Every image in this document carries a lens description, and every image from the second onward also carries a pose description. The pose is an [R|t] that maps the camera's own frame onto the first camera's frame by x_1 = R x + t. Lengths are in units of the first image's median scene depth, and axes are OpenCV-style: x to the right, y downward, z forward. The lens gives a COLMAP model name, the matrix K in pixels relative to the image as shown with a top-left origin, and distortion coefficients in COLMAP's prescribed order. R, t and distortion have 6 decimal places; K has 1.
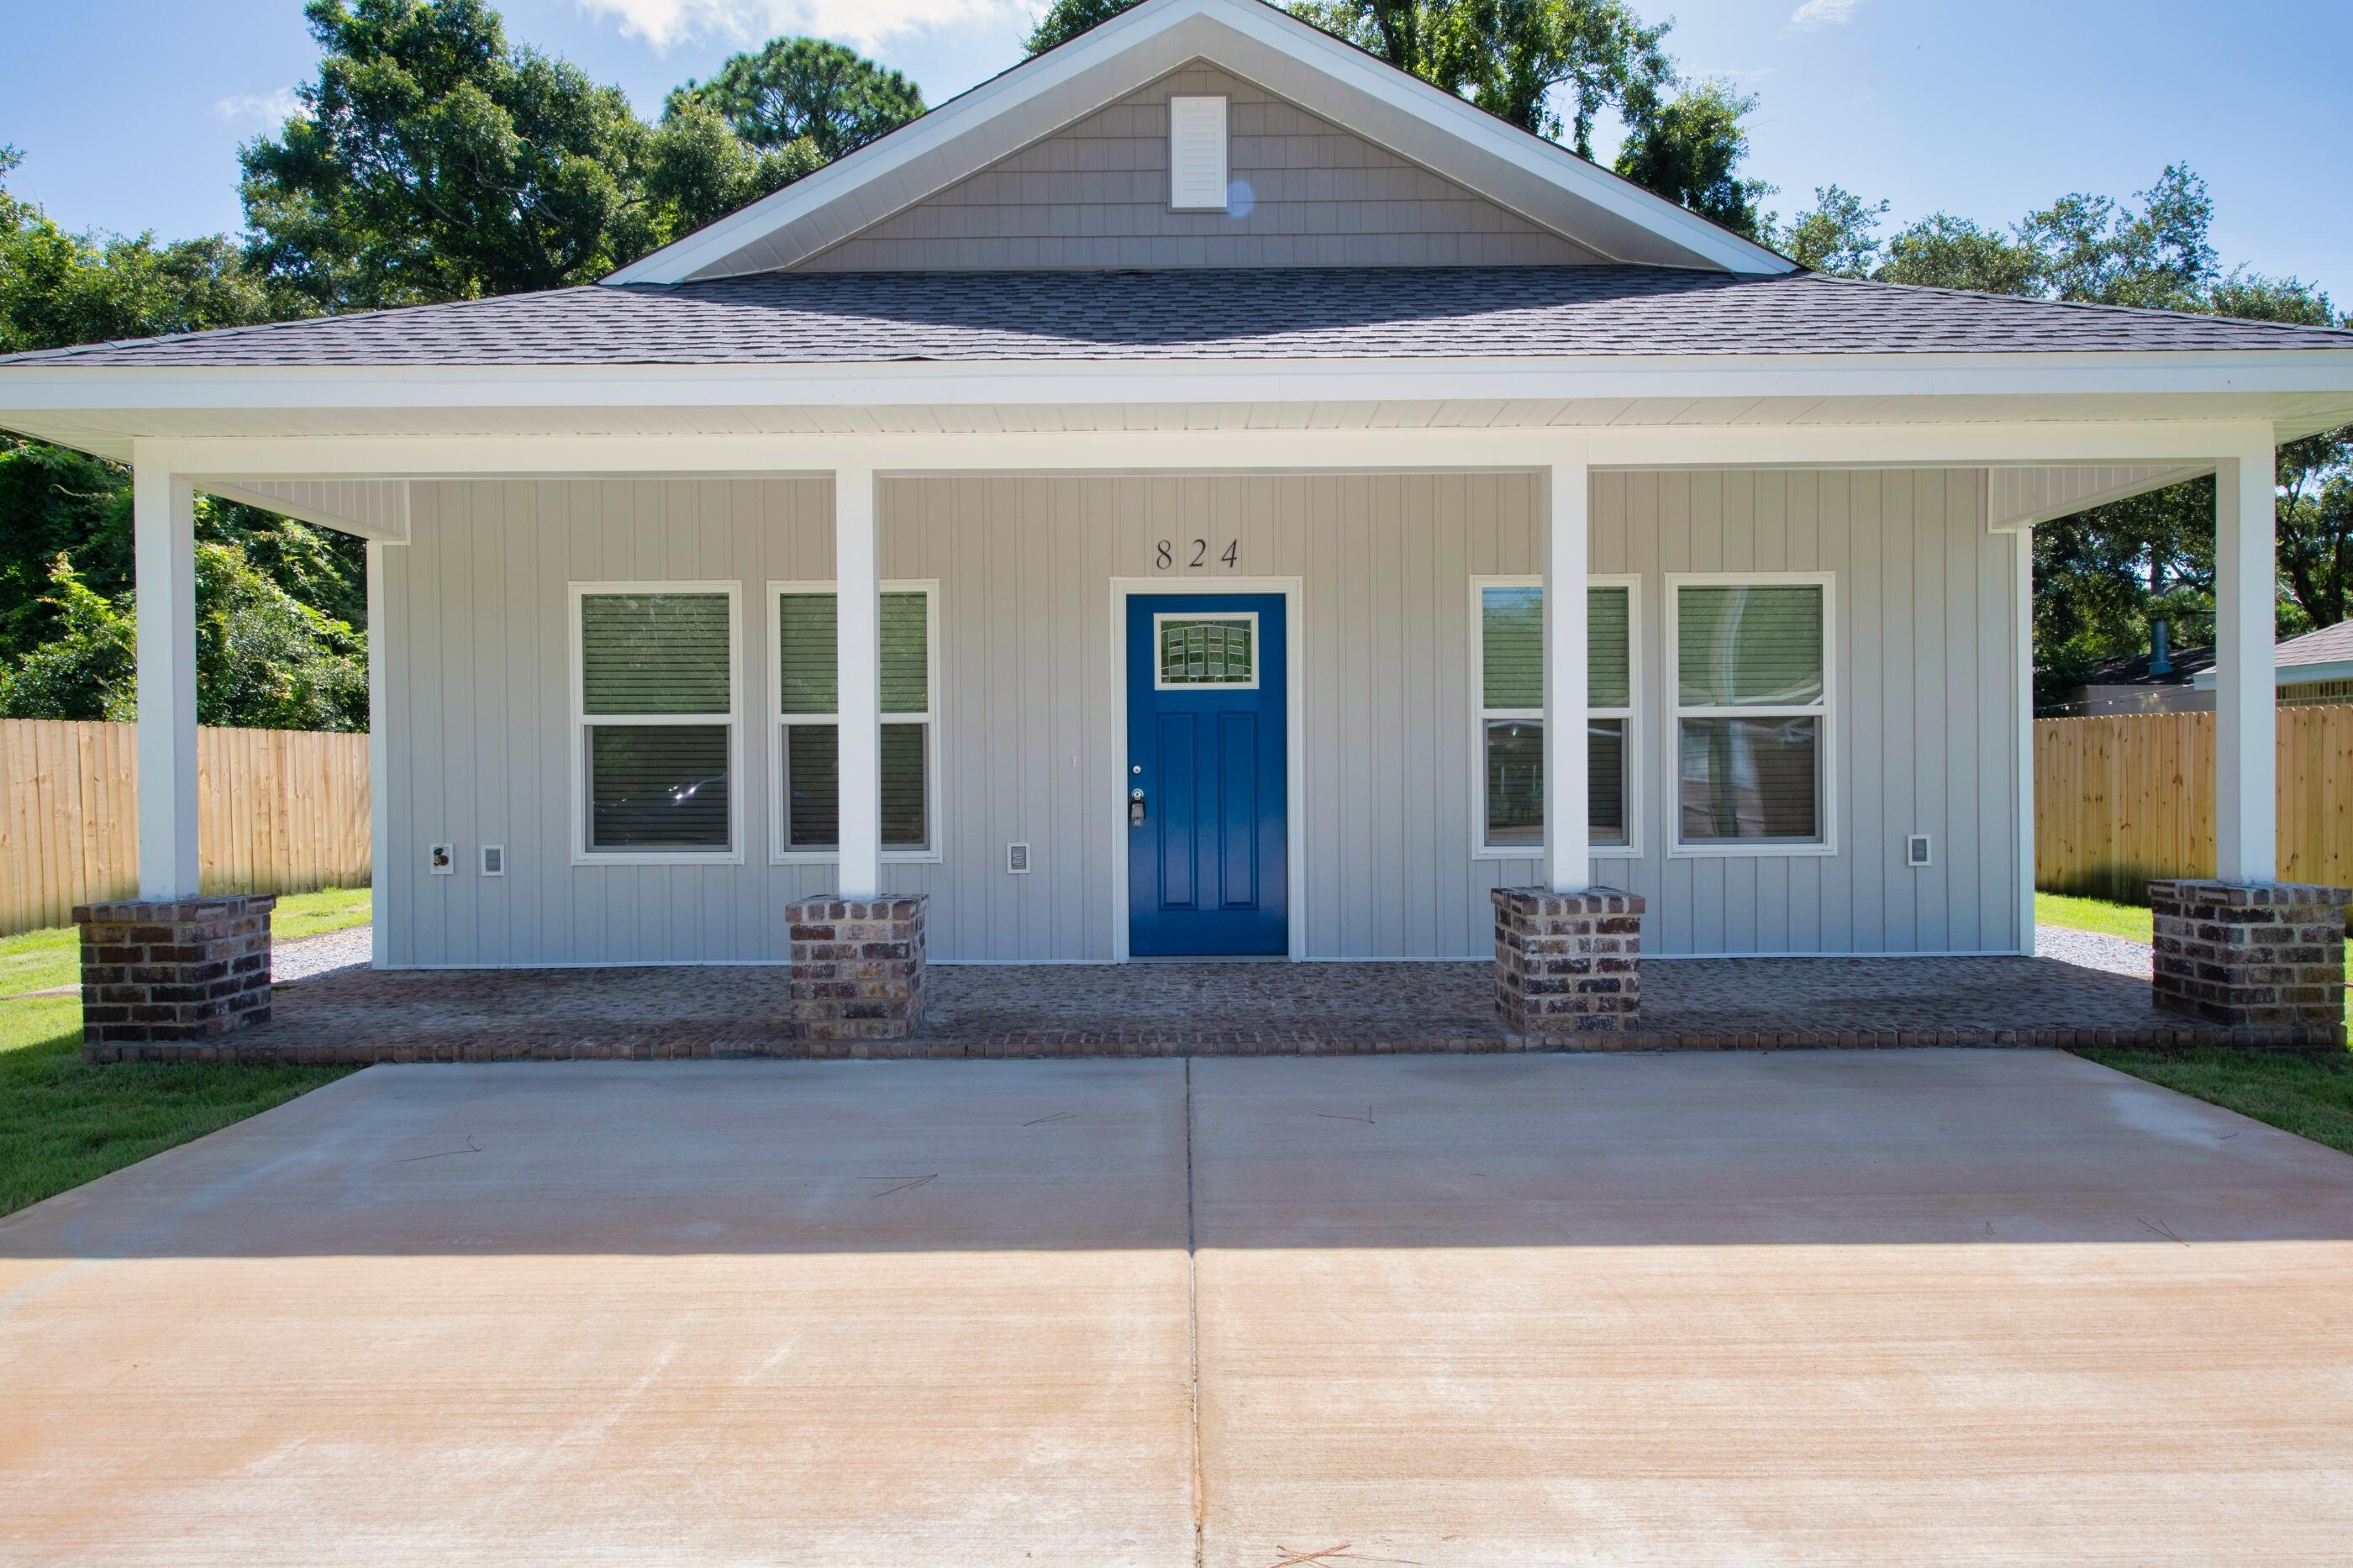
lens RADIAL K [[1406.9, 0, 1184.9], [0, 1406.9, 799.1], [0, 0, 1]] dist [-0.008852, 0.007939]
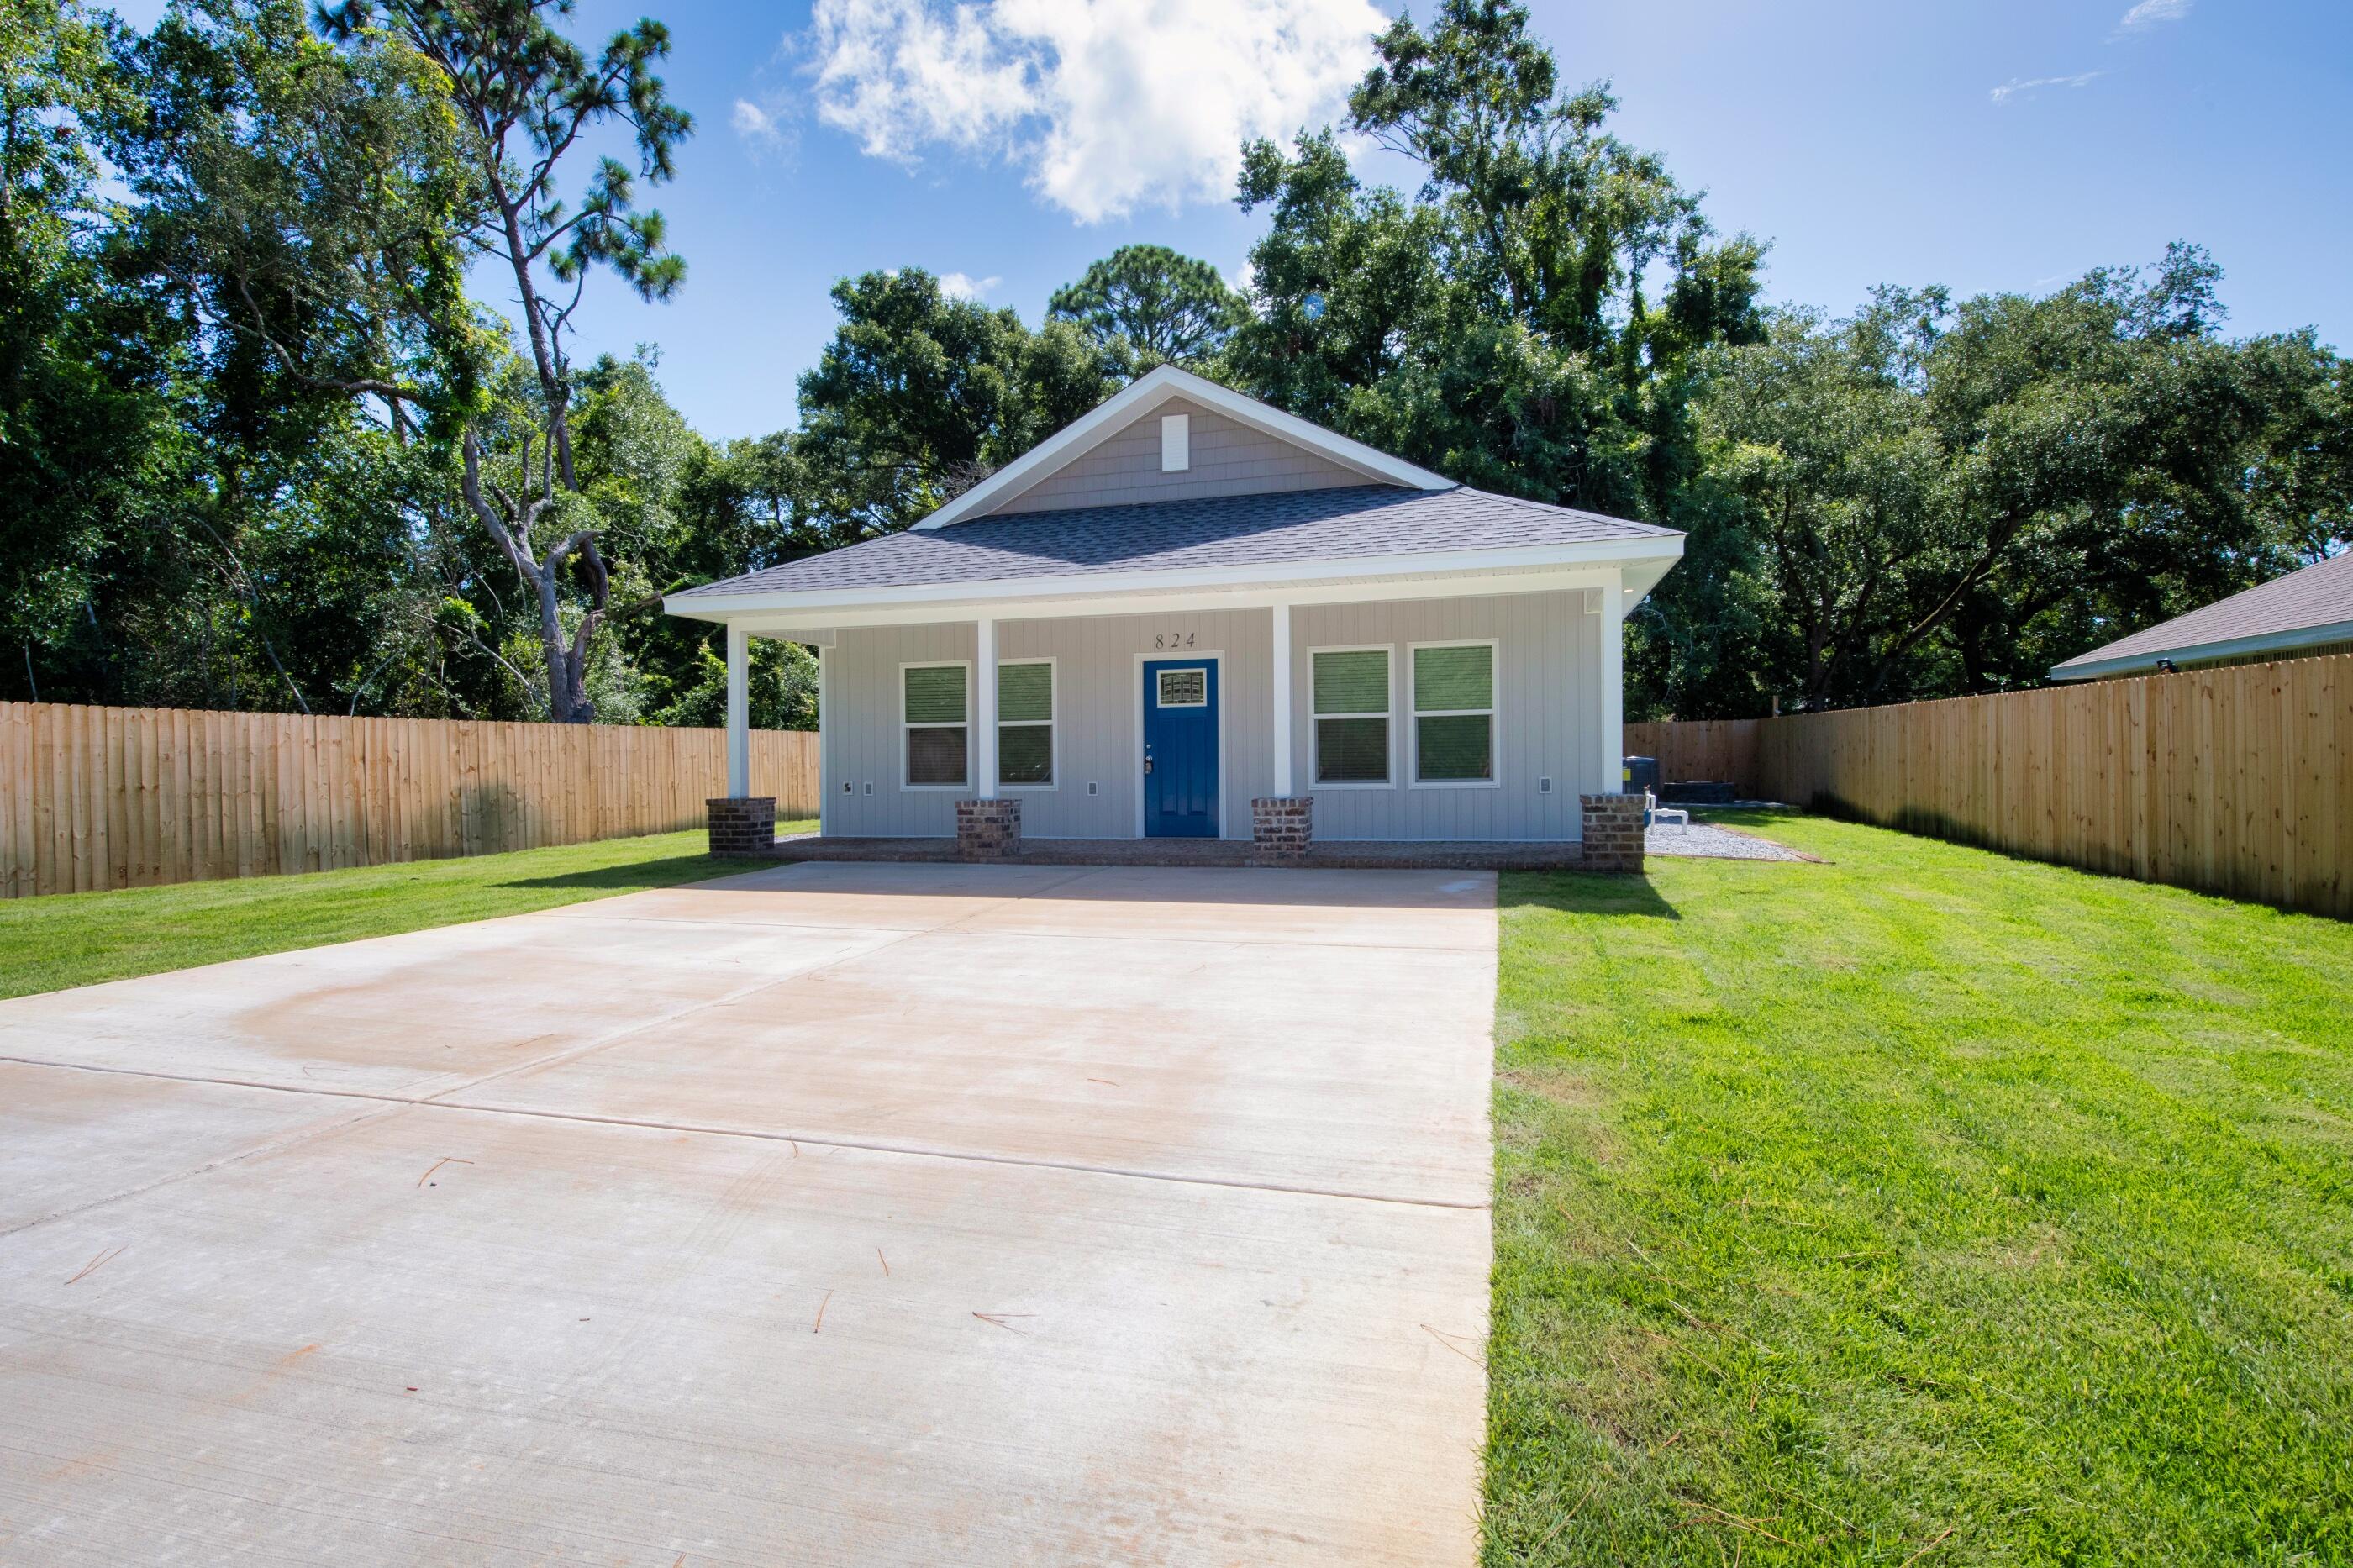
lens RADIAL K [[1172.9, 0, 1167.1], [0, 1172.9, 776.4], [0, 0, 1]] dist [-0.005809, -0.005019]
pose [[0.955834, -0.002392, -0.293897, 0.238331], [0.001018, 0.999988, -0.004829, 0.015337], [0.293905, 0.004316, 0.955825, -0.300755]]
